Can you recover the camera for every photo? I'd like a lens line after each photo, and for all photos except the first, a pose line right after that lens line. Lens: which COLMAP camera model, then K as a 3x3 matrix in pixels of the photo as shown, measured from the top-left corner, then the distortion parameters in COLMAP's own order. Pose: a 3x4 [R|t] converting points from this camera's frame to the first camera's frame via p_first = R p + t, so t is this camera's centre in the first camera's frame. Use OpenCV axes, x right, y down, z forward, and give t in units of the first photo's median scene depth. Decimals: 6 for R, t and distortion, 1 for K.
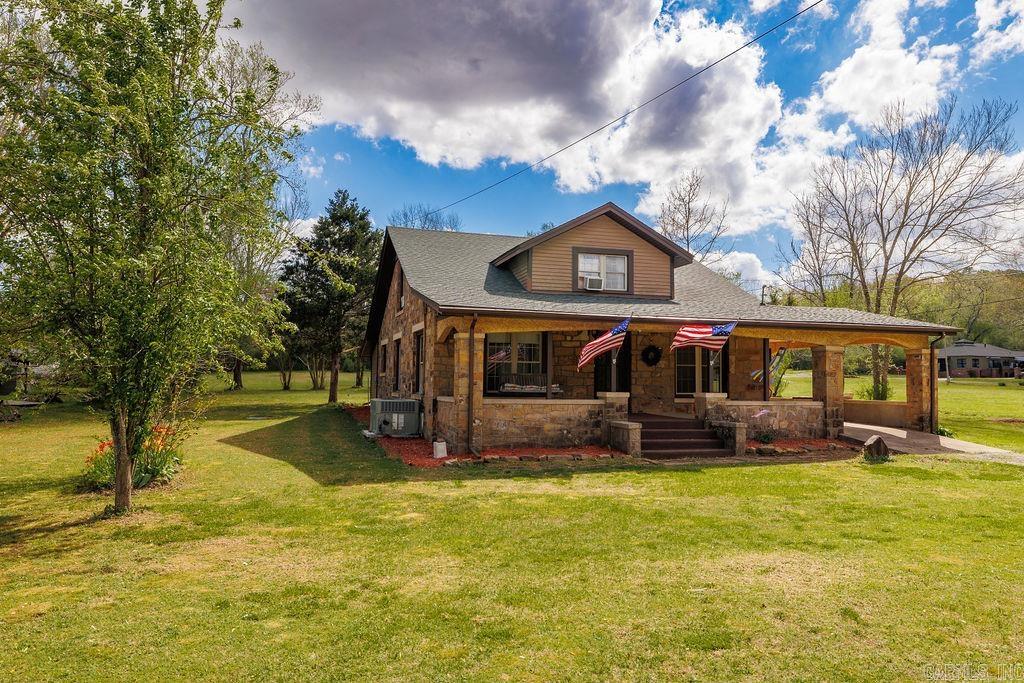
lens RADIAL K [[715.0, 0, 516.1], [0, 715.0, 346.8], [0, 0, 1]] dist [0.007987, -0.002562]
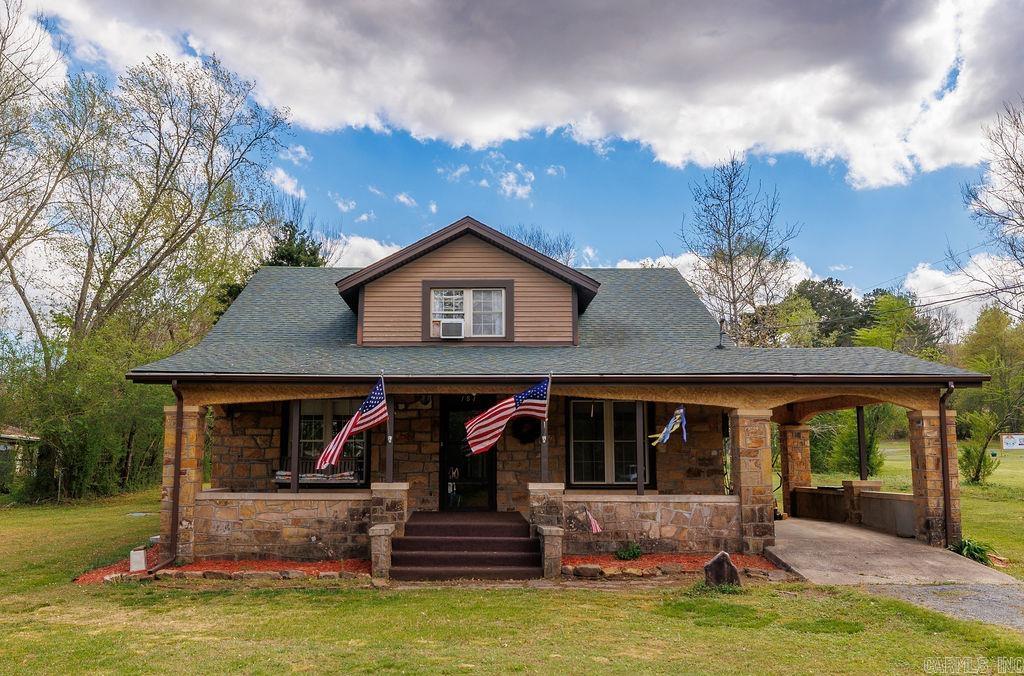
lens RADIAL K [[970.2, 0, 476.2], [0, 970.2, 312.9], [0, 0, 1]] dist [0.001786, 0.000000]
pose [[0.956992, -0.052654, -0.285295, 0.448036], [0.023079, 0.994092, -0.106054, -0.000347], [0.289194, 0.094909, 0.952554, 0.076246]]
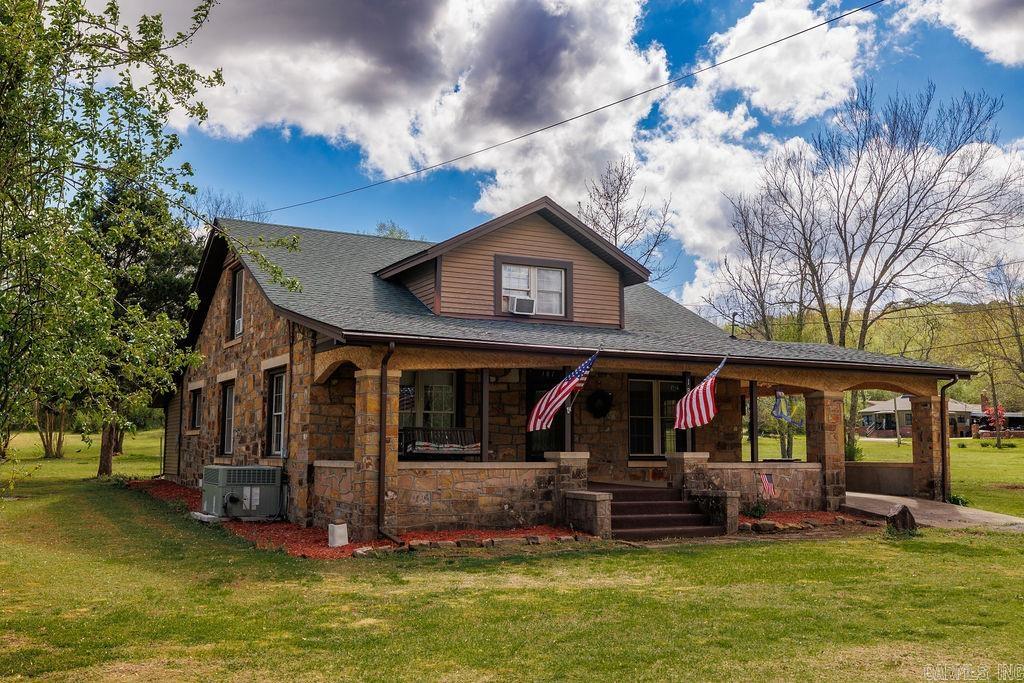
lens RADIAL K [[1006.6, 0, 516.8], [0, 1006.6, 341.7], [0, 0, 1]] dist [0.006632, 0.000000]
pose [[0.981391, 0.013972, 0.191509, -0.103141], [-0.003334, 0.998439, -0.055759, 0.007116], [-0.191989, 0.054082, 0.979906, -0.013681]]
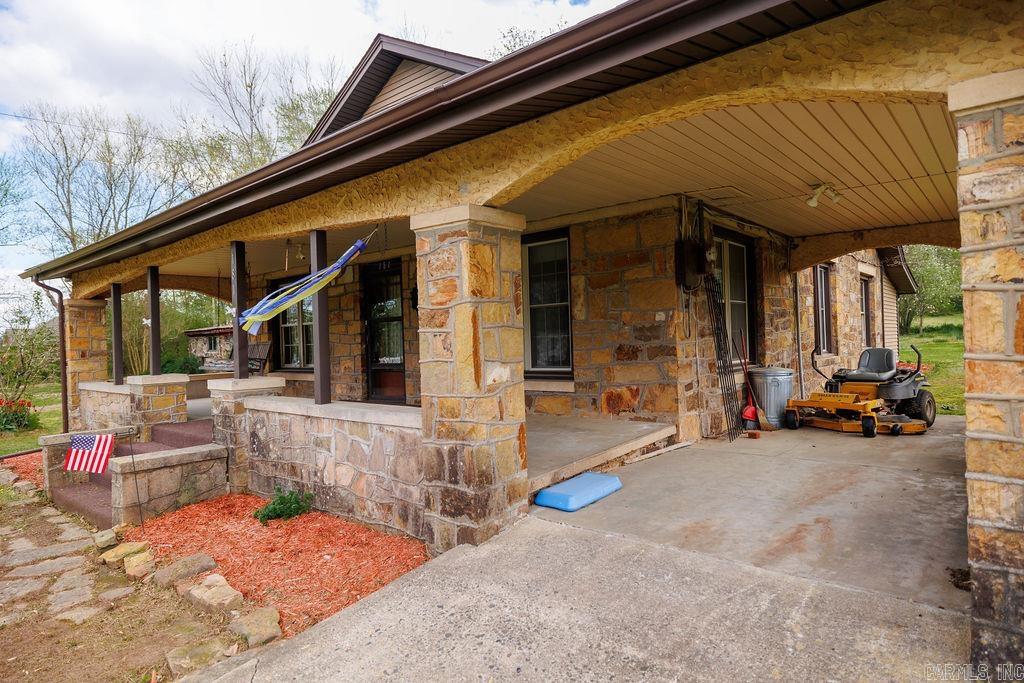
lens RADIAL K [[588.2, 0, 518.2], [0, 588.2, 338.2], [0, 0, 1]] dist [0.008007, -0.003616]
pose [[0.540184, -0.029484, -0.841030, 0.625855], [0.080576, 0.996607, 0.016816, 0.043587], [0.837680, -0.076851, 0.540727, 0.880634]]
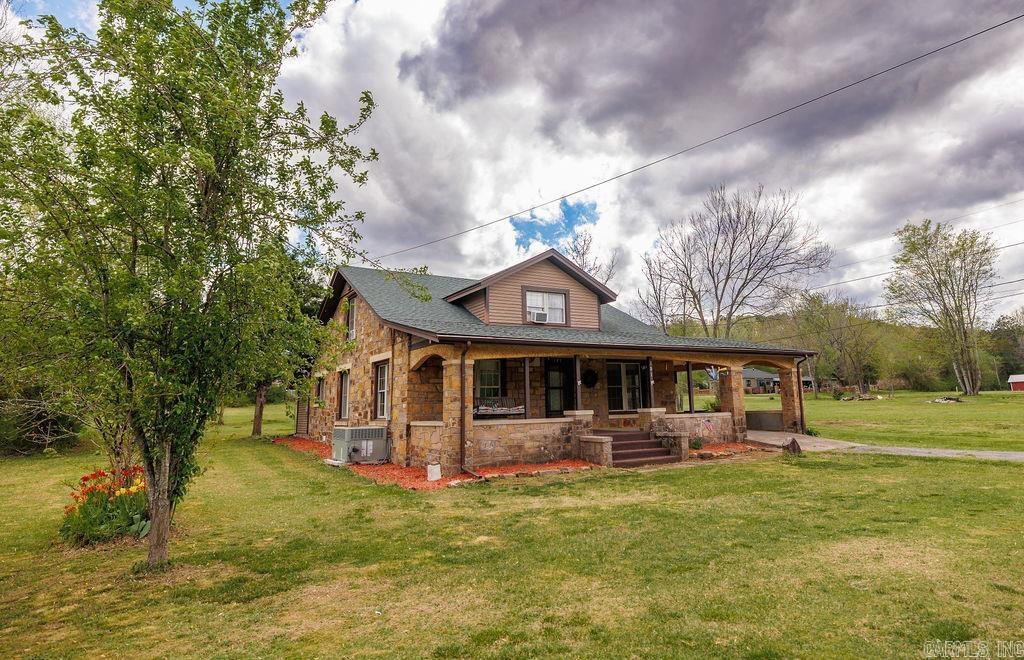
lens RADIAL K [[598.1, 0, 550.8], [0, 598.1, 295.8], [0, 0, 1]] dist [0.003836, 0.000429]
pose [[0.962291, 0.013456, 0.271688, -0.149783], [0.023824, 0.990769, -0.133453, 0.007710], [-0.270975, 0.134893, 0.953088, 0.070982]]
